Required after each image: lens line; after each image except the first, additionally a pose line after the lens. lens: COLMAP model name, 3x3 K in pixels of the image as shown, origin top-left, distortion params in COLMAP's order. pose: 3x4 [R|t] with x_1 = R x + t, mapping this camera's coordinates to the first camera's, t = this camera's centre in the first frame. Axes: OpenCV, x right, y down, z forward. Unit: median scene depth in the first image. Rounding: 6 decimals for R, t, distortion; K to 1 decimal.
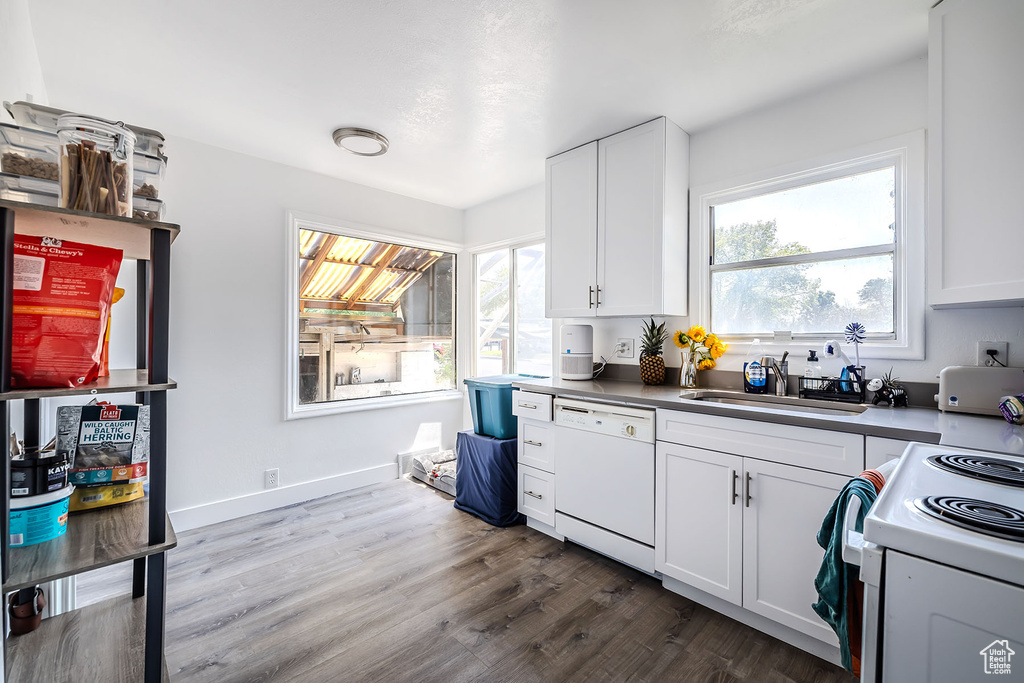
lens RADIAL K [[449.4, 0, 504.9], [0, 449.4, 337.5], [0, 0, 1]] dist [-0.001035, -0.000321]
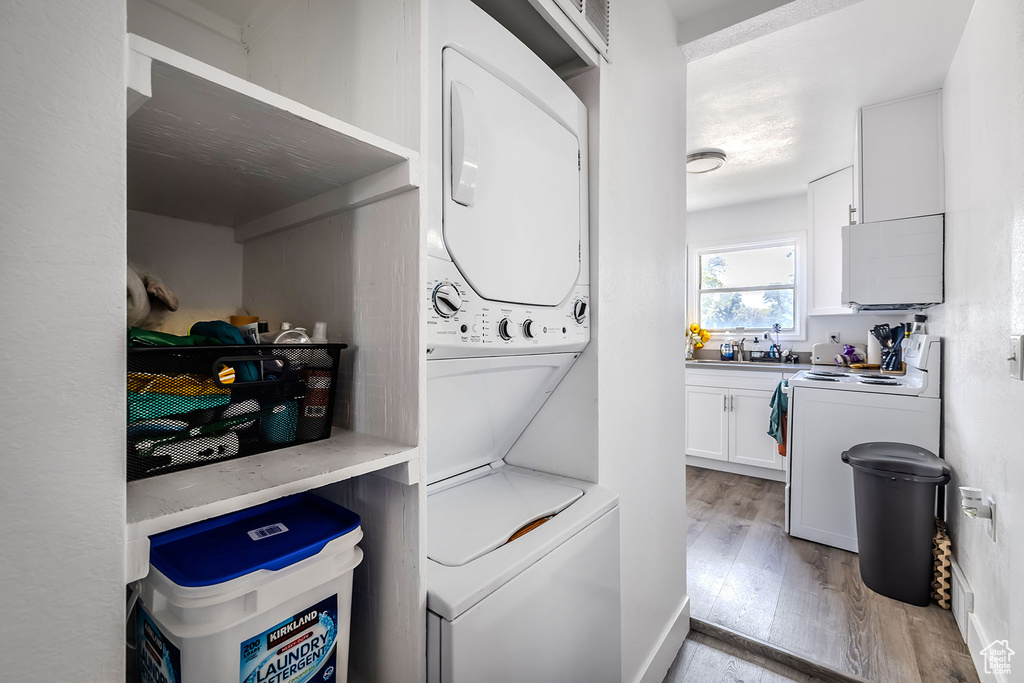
lens RADIAL K [[449.4, 0, 511.4], [0, 449.4, 336.4], [0, 0, 1]] dist [-0.001035, -0.000321]
pose [[0.987017, -0.002921, 0.160588, -0.706384], [0.002076, 0.999983, 0.005431, 0.013185], [-0.160601, -0.005027, 0.987007, -0.787128]]
